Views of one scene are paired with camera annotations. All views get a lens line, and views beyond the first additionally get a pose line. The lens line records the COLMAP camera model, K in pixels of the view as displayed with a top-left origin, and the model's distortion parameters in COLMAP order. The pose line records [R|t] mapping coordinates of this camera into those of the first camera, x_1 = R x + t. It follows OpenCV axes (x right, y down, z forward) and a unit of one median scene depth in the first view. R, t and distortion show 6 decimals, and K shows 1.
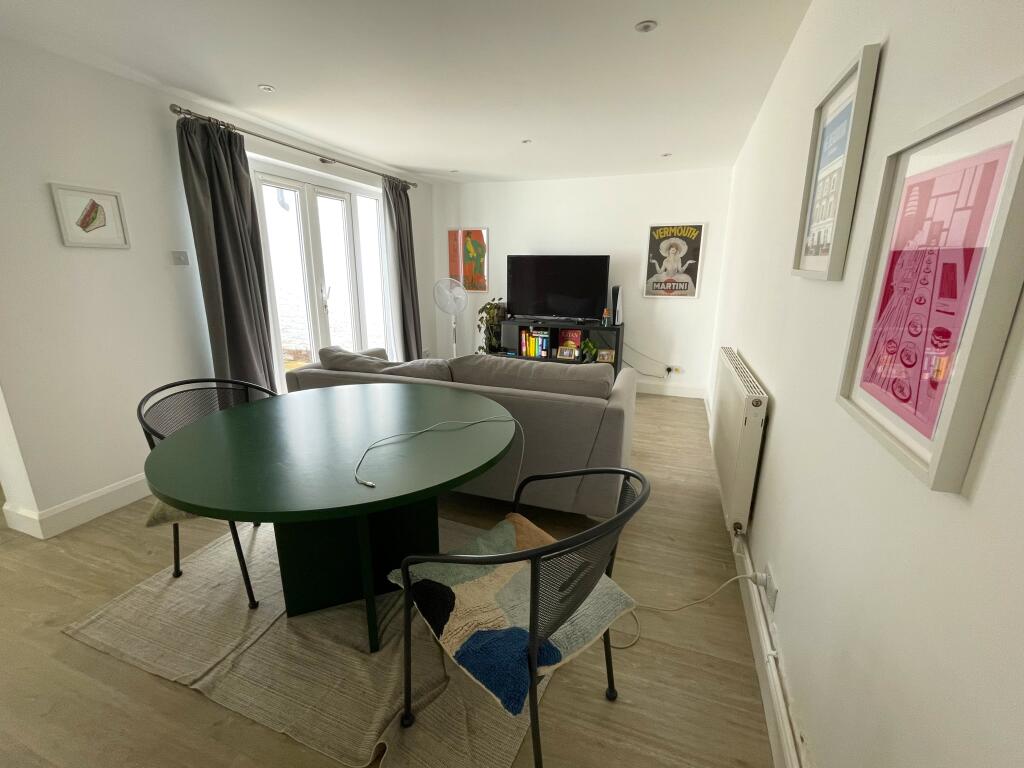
lens RADIAL K [[435.0, 0, 512.0], [0, 435.0, 384.0], [0, 0, 1]] dist [-0.001836, -0.000259]
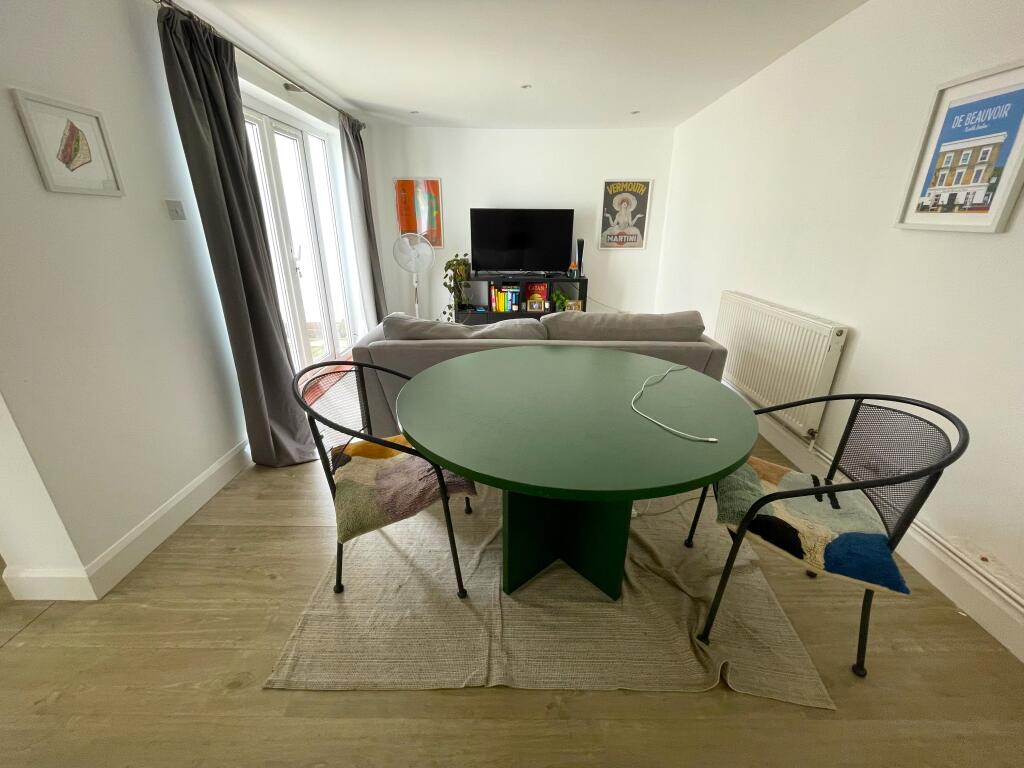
lens RADIAL K [[414.0, 0, 512.0], [0, 414.0, 384.0], [0, 0, 1]] dist [-0.001684, -0.000028]
pose [[0.942431, -0.125091, 0.310122, -0.278998], [0.089204, 0.987836, 0.127370, -0.018263], [-0.322283, -0.092374, 0.942126, 0.062556]]
